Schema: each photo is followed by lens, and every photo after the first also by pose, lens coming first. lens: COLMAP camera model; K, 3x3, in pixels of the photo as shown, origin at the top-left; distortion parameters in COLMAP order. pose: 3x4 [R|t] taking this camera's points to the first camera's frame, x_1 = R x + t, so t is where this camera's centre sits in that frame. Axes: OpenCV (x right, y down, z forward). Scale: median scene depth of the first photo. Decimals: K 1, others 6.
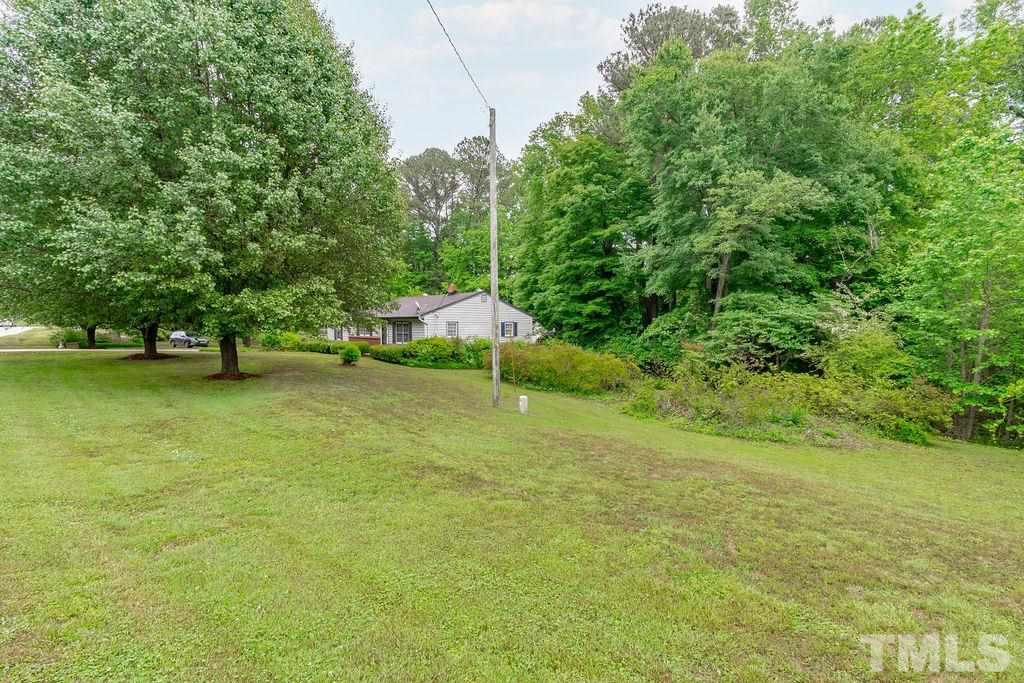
lens RADIAL K [[470.0, 0, 509.4], [0, 470.0, 343.3], [0, 0, 1]] dist [-0.004096, 0.000169]
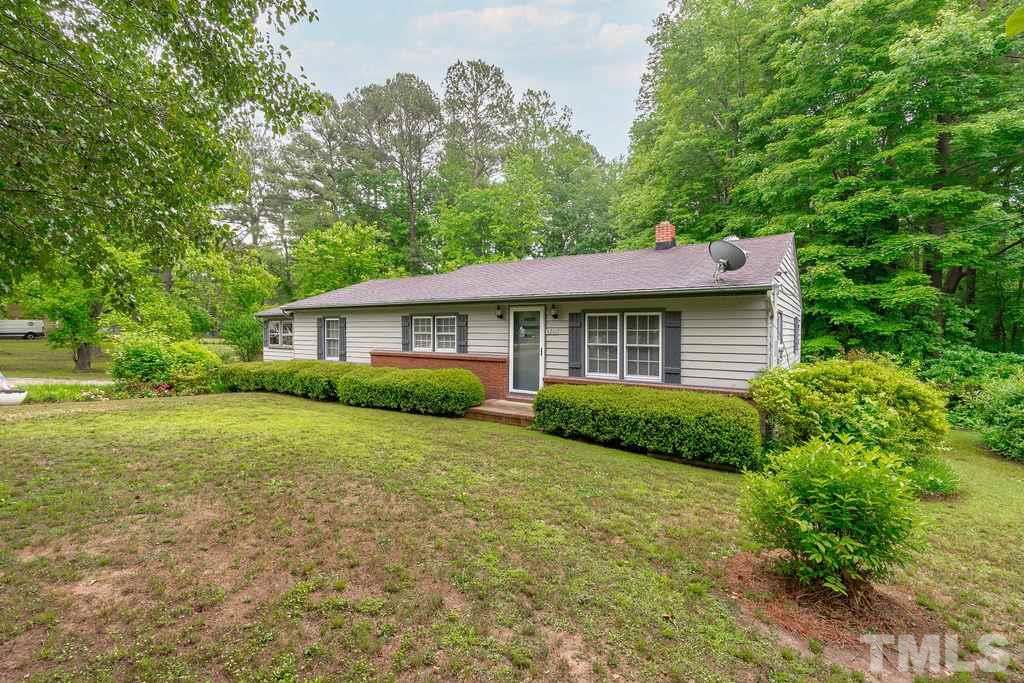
lens RADIAL K [[470.0, 0, 515.5], [0, 470.0, 335.6], [0, 0, 1]] dist [-0.004096, 0.000169]
pose [[0.976901, 0.002463, 0.213677, -0.319554], [0.003506, 0.999614, -0.027553, -0.017568], [-0.213663, 0.027666, 0.976516, 0.615467]]
